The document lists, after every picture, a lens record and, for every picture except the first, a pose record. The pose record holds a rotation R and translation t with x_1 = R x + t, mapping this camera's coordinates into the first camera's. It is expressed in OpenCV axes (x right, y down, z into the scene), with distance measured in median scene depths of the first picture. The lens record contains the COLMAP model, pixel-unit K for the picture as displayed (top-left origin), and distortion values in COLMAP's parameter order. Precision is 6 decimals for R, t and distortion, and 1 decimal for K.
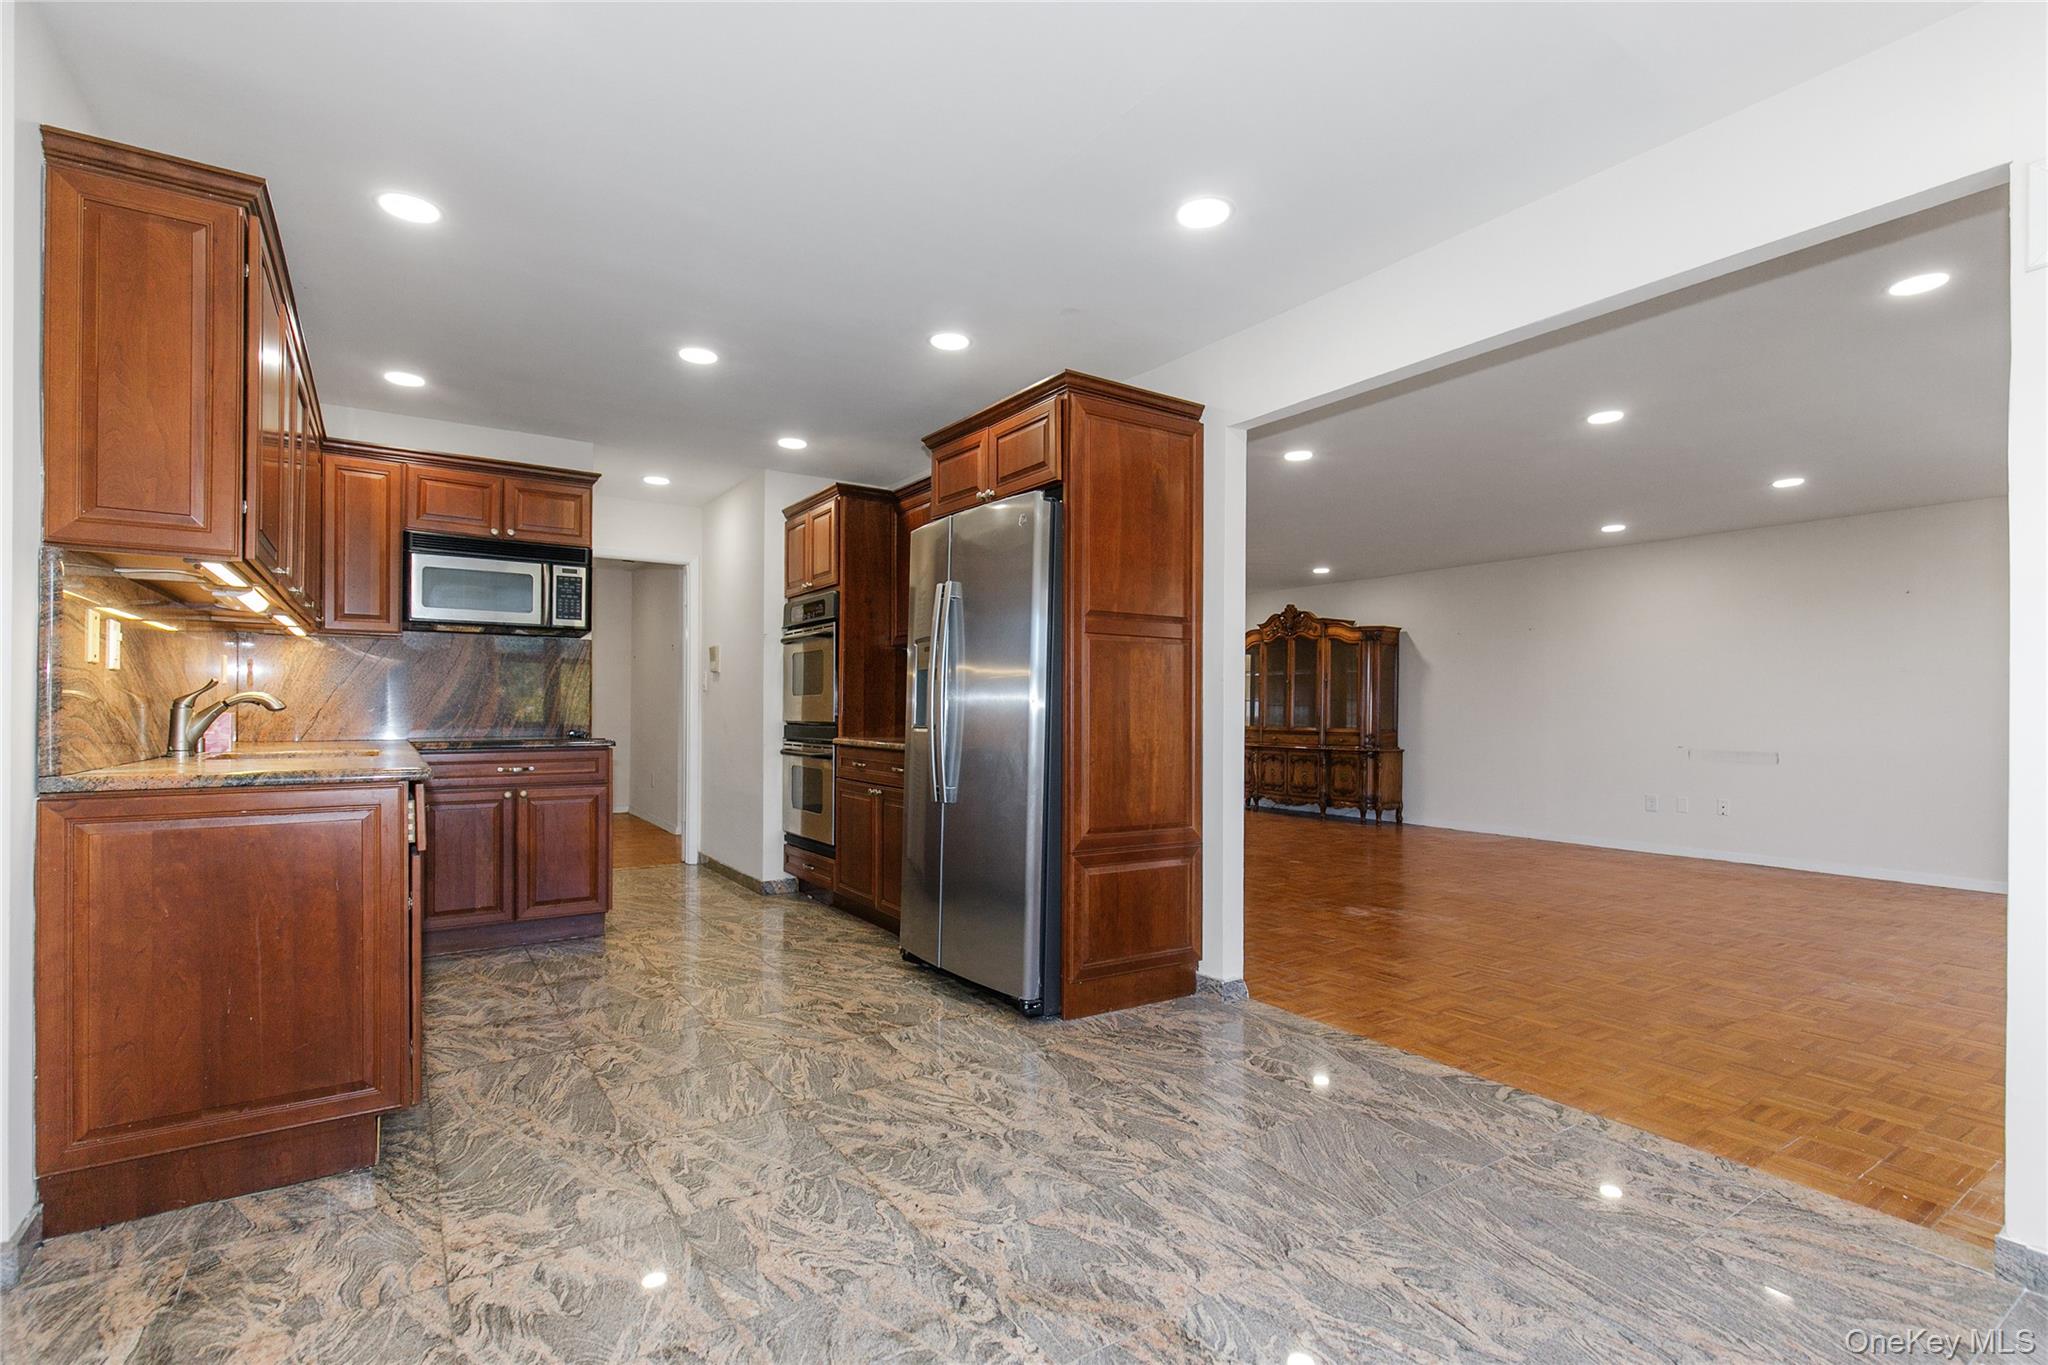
lens RADIAL K [[950.9, 0, 1031.1], [0, 950.9, 709.0], [0, 0, 1]] dist [0.003218, -0.000365]
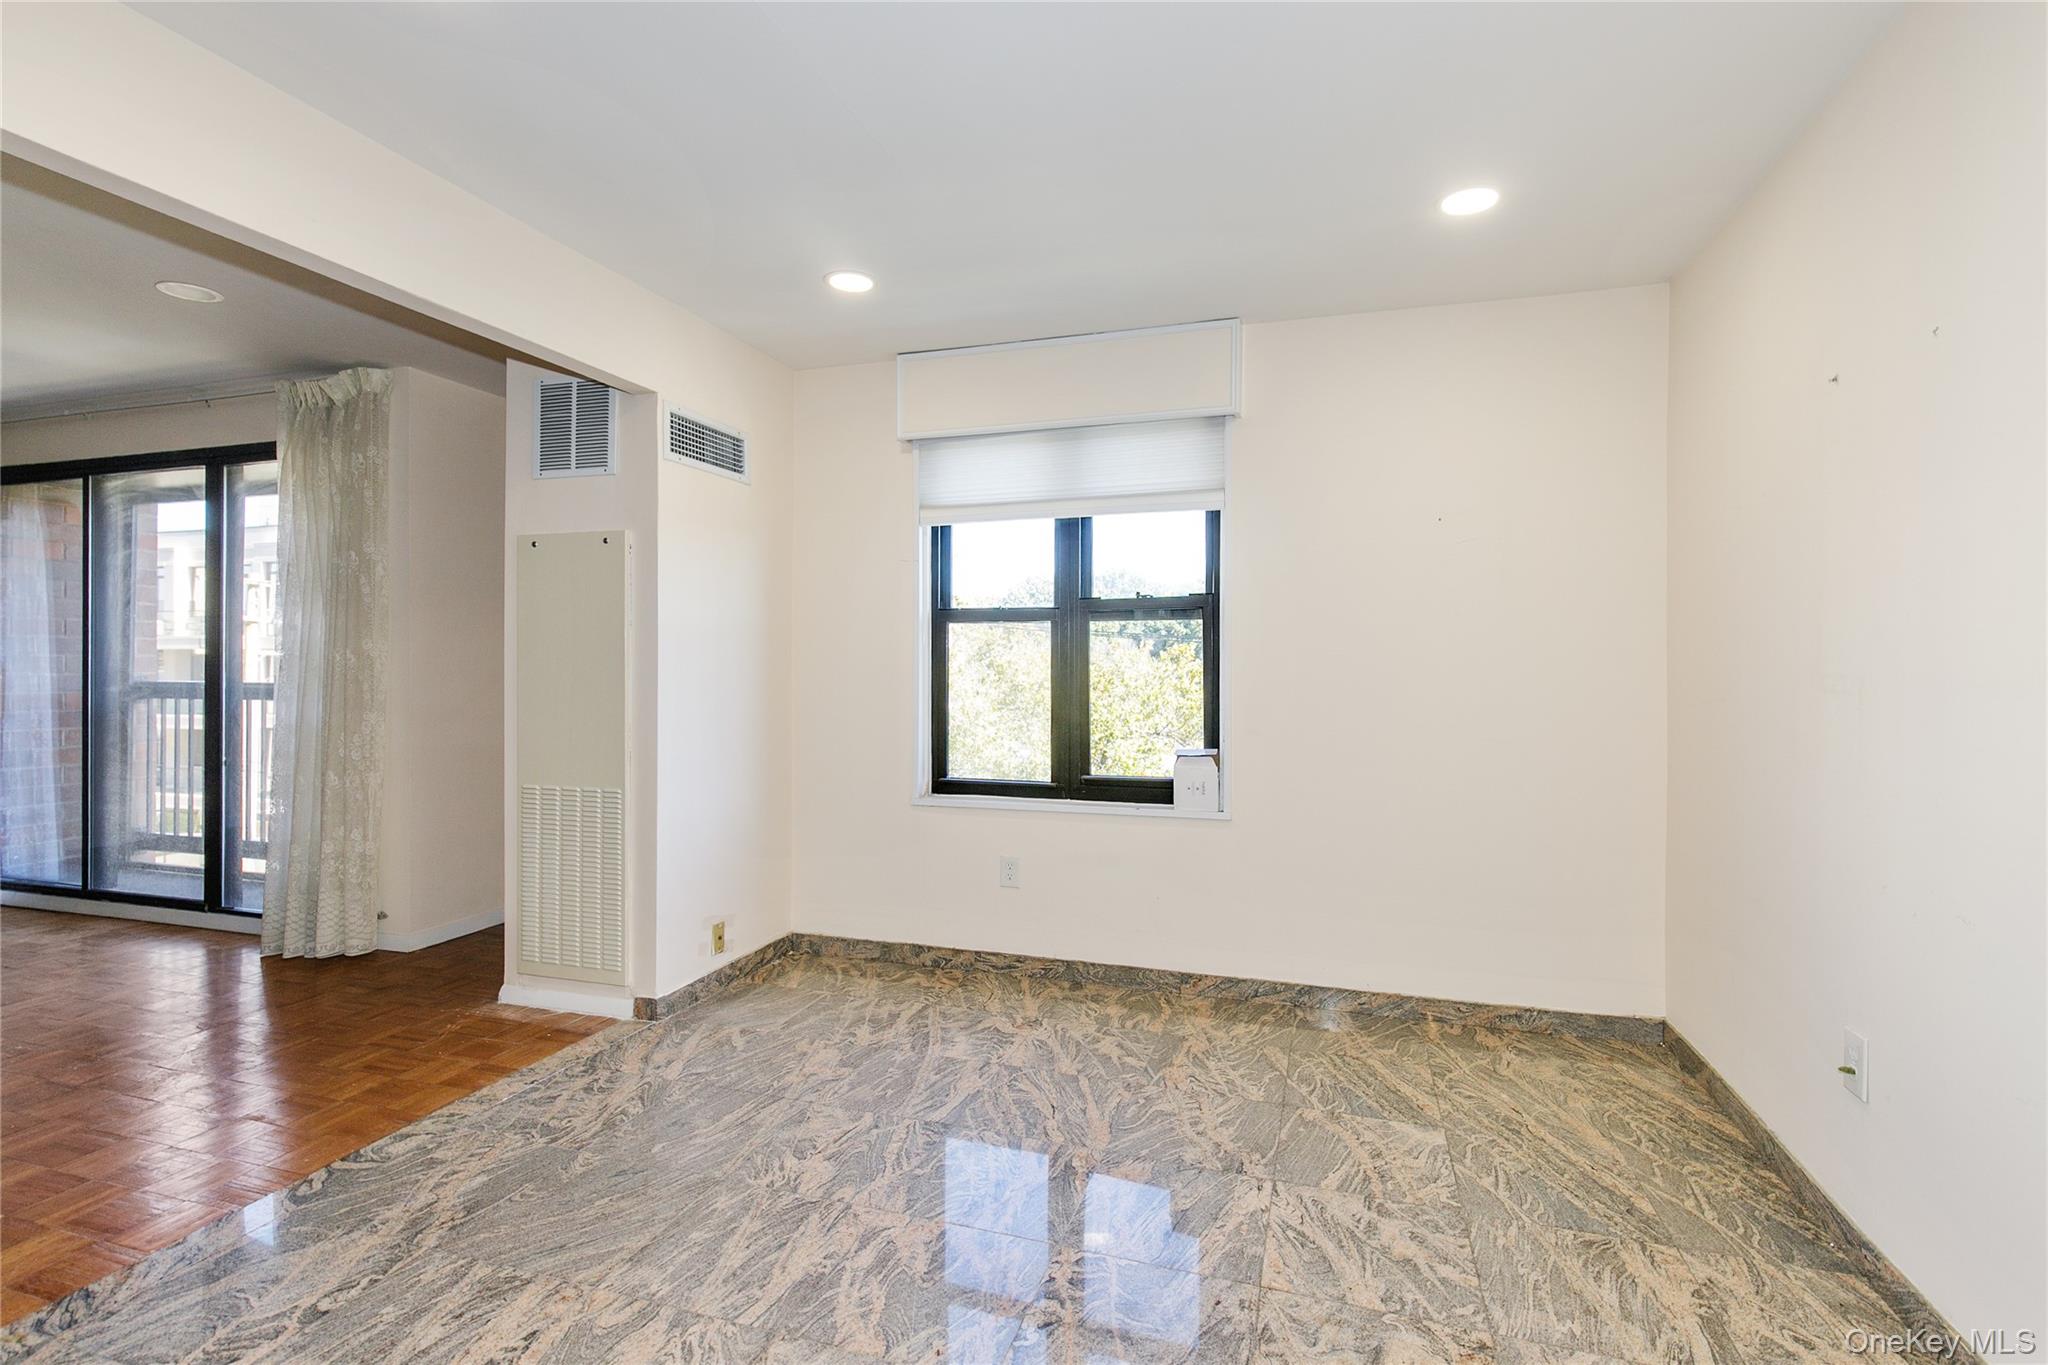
lens RADIAL K [[965.3, 0, 1023.2], [0, 965.3, 665.7], [0, 0, 1]] dist [0.003556, 0.000044]
pose [[-0.616939, -0.007383, 0.786977, -0.329394], [-0.007511, 0.999966, 0.003493, -0.031239], [-0.786975, -0.003756, -0.616973, 0.634809]]
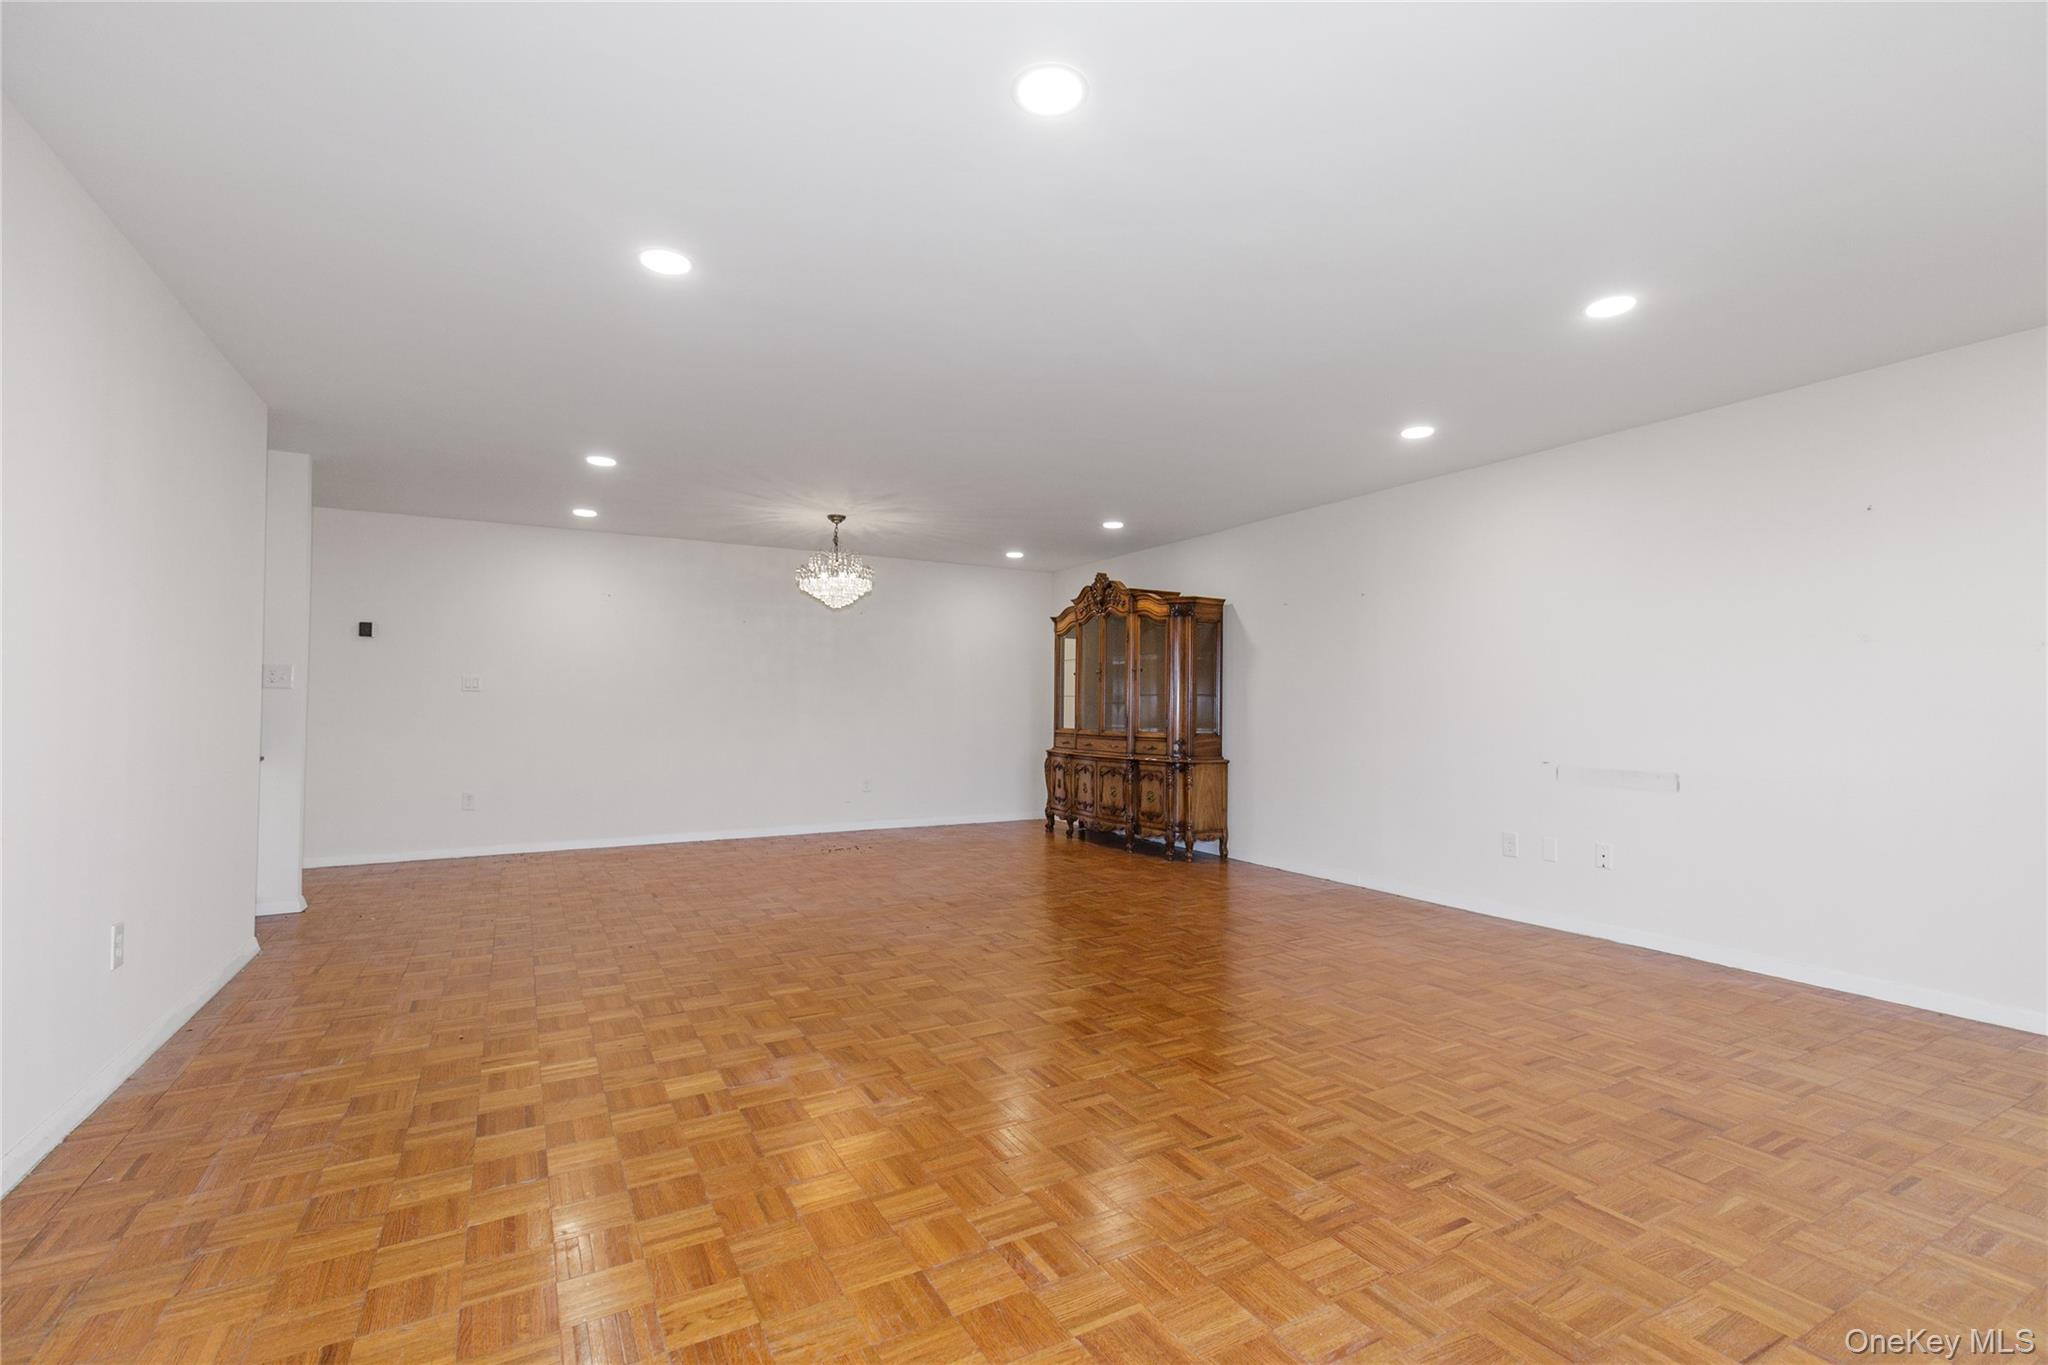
lens RADIAL K [[936.6, 0, 1028.2], [0, 936.6, 702.4], [0, 0, 1]] dist [0.008569, -0.000350]
pose [[0.997311, -0.005545, -0.073079, 0.594298], [0.005368, 0.999982, -0.002619, -0.004474], [0.073093, 0.002220, 0.997323, 0.507953]]
